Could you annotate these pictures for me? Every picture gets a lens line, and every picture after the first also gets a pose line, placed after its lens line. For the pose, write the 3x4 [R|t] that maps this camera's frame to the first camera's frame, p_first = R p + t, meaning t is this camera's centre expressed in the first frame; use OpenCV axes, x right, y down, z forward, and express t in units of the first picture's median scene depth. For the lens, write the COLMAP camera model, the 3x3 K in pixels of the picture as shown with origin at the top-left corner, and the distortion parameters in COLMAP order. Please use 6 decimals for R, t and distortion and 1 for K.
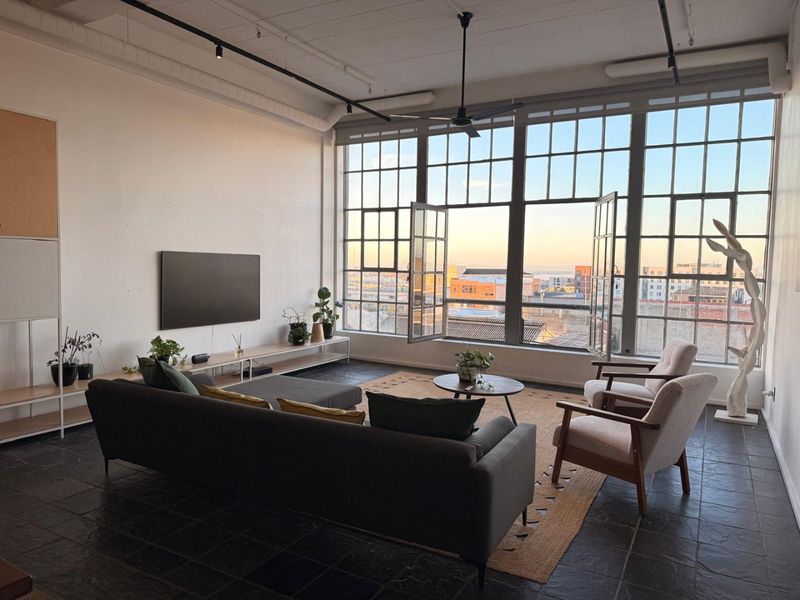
lens RADIAL K [[563.6, 0, 400.4], [0, 563.6, 320.4], [0, 0, 1]] dist [0.022974, -0.047349]
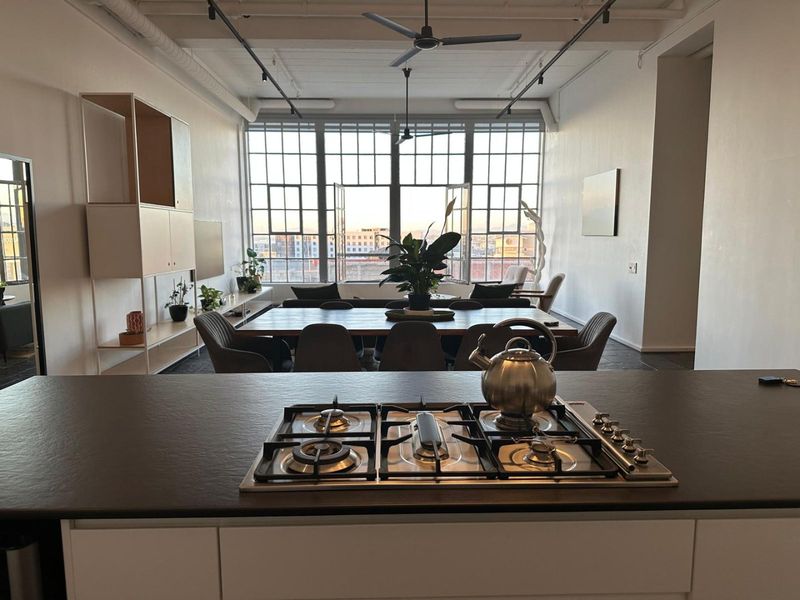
lens RADIAL K [[563.6, 0, 411.8], [0, 563.6, 326.9], [0, 0, 1]] dist [0.022974, -0.047349]
pose [[0.854726, -0.101321, 0.509095, -0.515998], [0.064929, 0.993931, 0.088805, 0.028800], [-0.515003, -0.042849, 0.856117, -0.277138]]
